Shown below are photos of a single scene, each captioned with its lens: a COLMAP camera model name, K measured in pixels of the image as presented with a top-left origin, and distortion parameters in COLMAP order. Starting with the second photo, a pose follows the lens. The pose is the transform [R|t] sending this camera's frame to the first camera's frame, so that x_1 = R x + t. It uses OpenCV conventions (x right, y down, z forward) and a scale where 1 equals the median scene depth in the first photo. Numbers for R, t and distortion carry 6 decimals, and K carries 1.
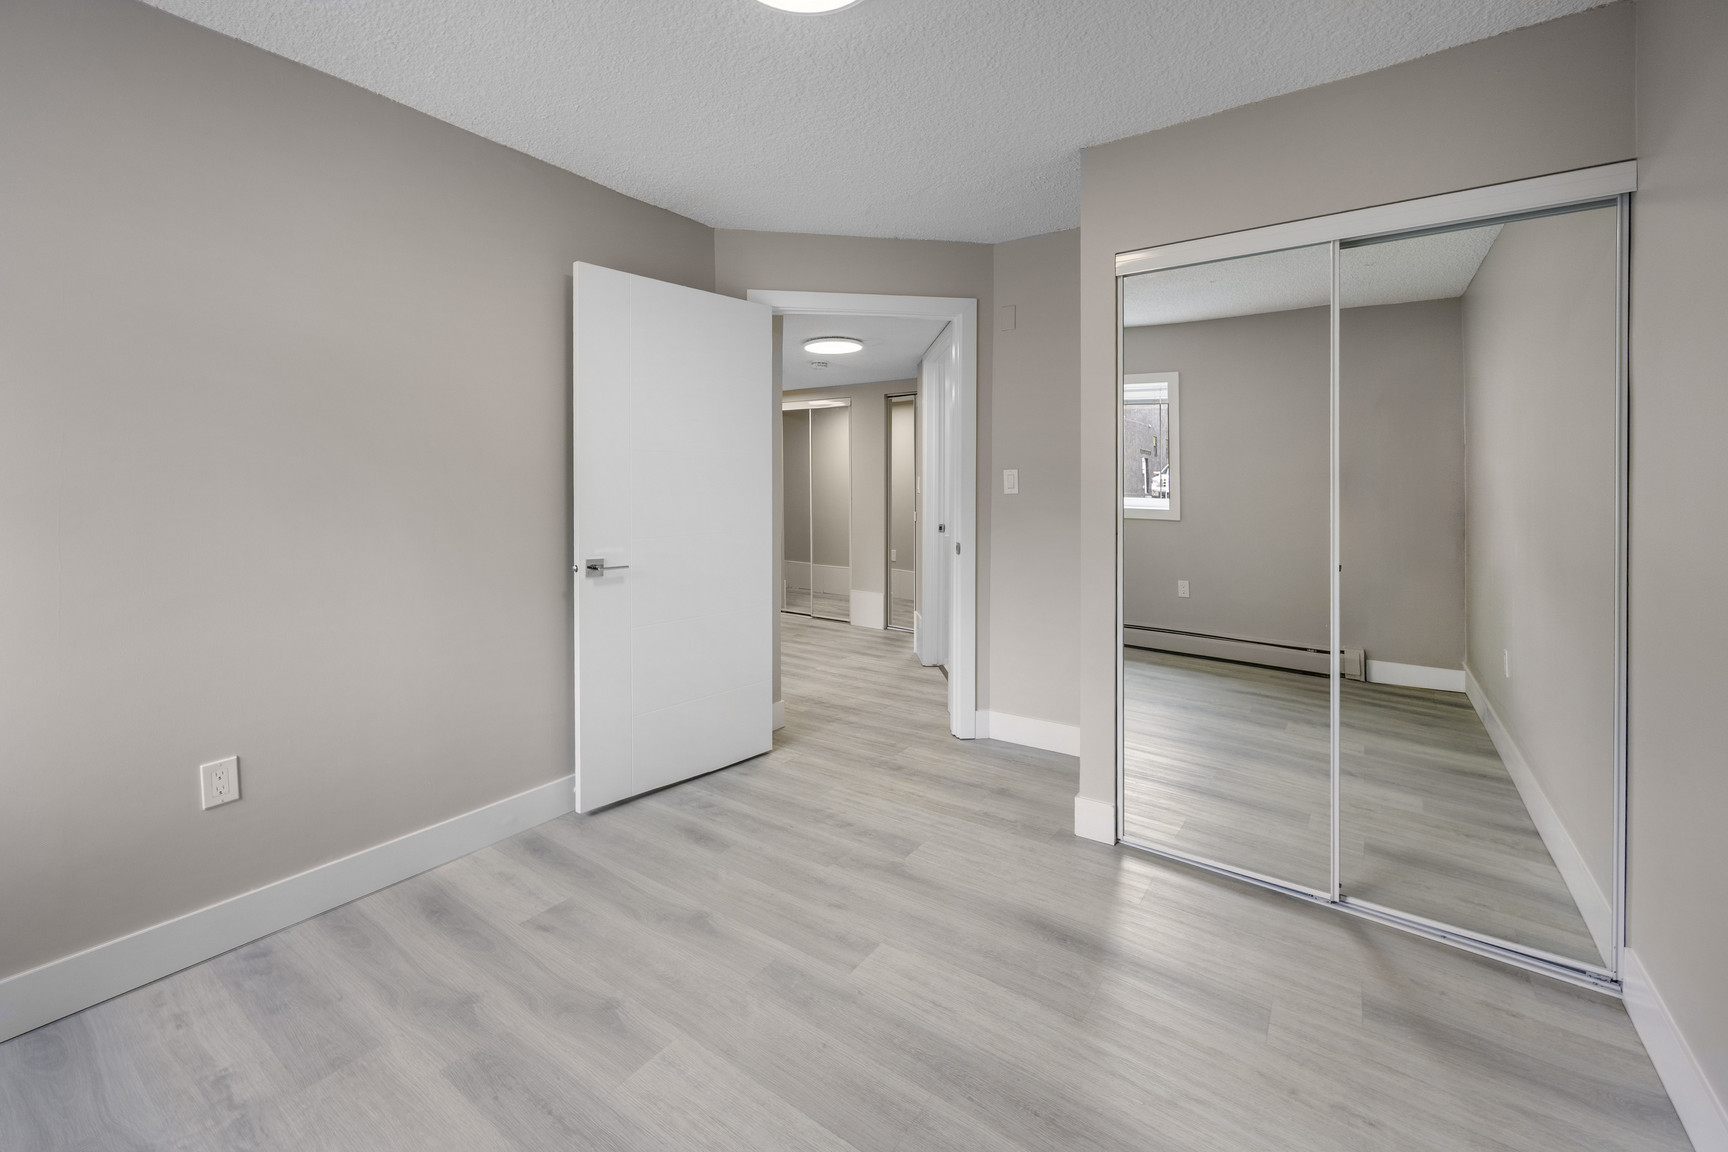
lens RADIAL K [[691.6, 0, 866.3], [0, 691.6, 490.6], [0, 0, 1]] dist [-0.000001, -0.000002]
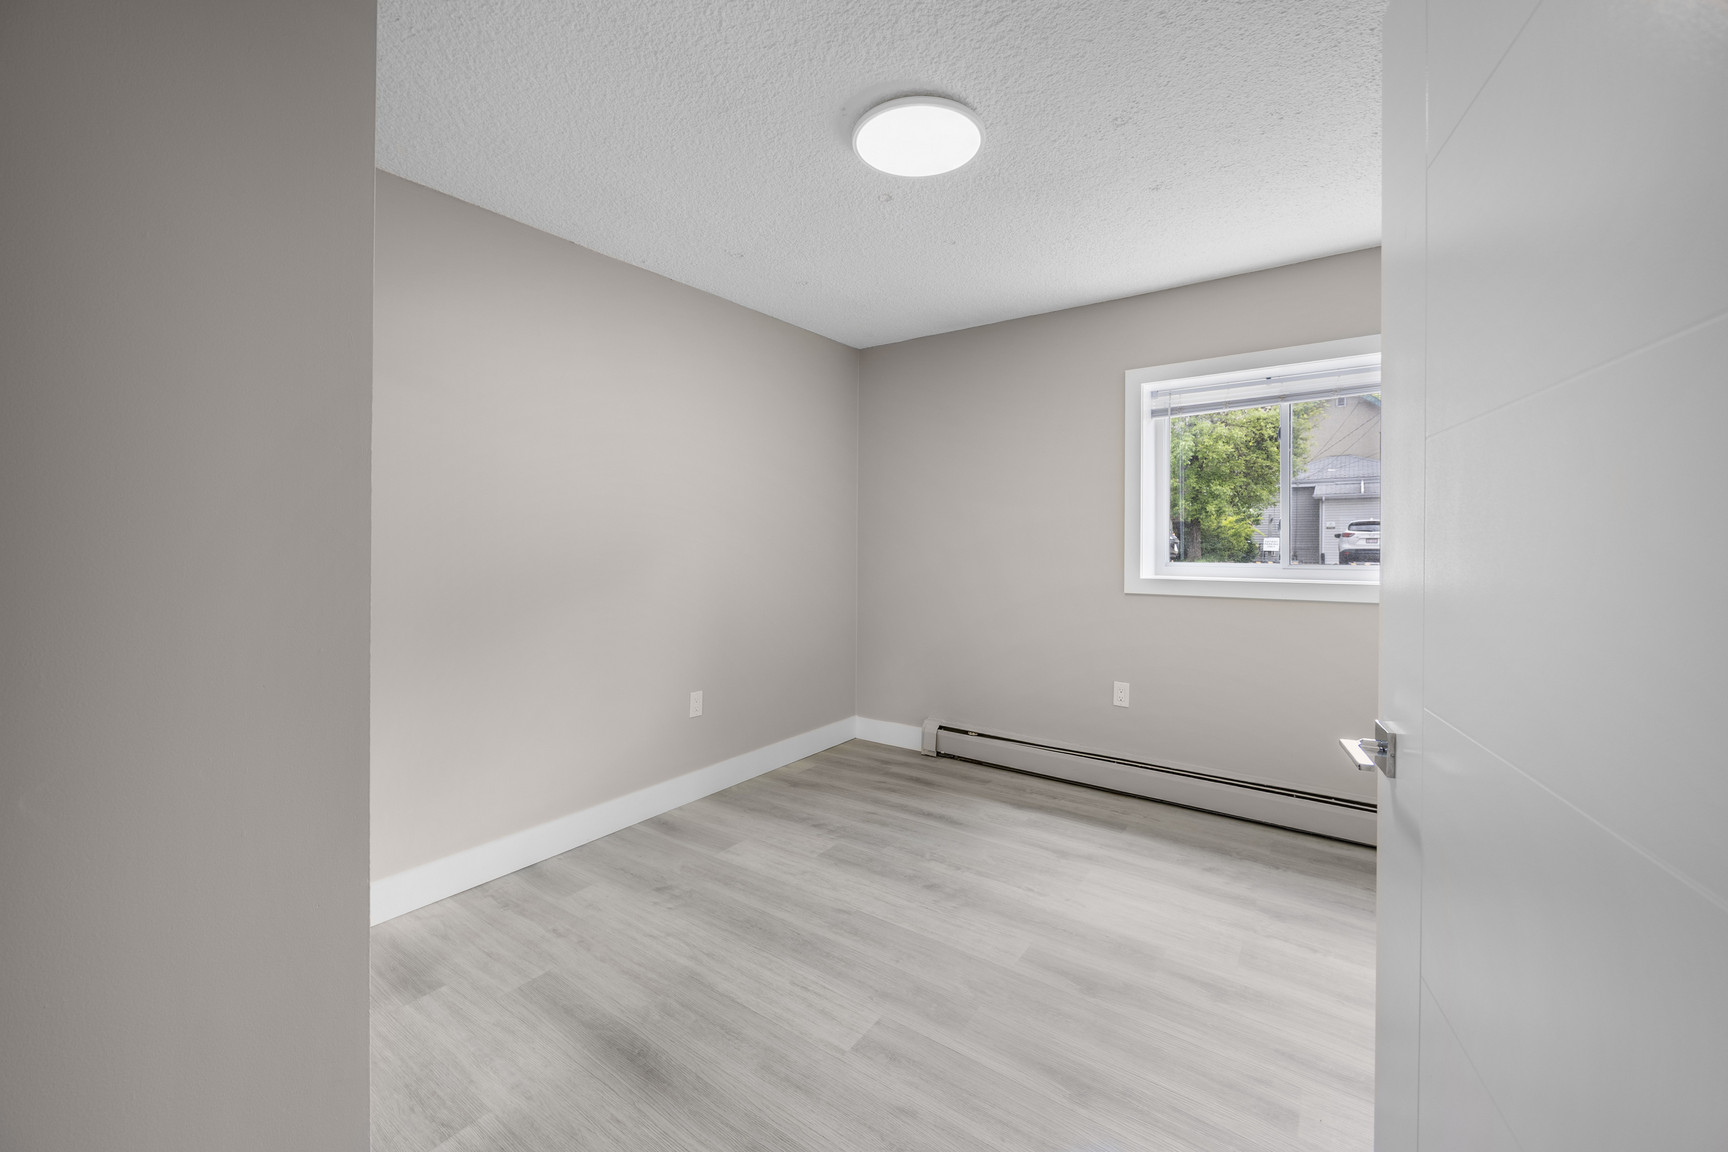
lens RADIAL K [[726.9, 0, 863.3], [0, 726.9, 536.7], [0, 0, 1]] dist [0.000172, 0.000002]
pose [[-0.999967, -0.000978, 0.008049, -0.005000], [-0.000964, 0.999998, 0.001691, -0.009767], [-0.008050, 0.001683, -0.999966, 2.231409]]
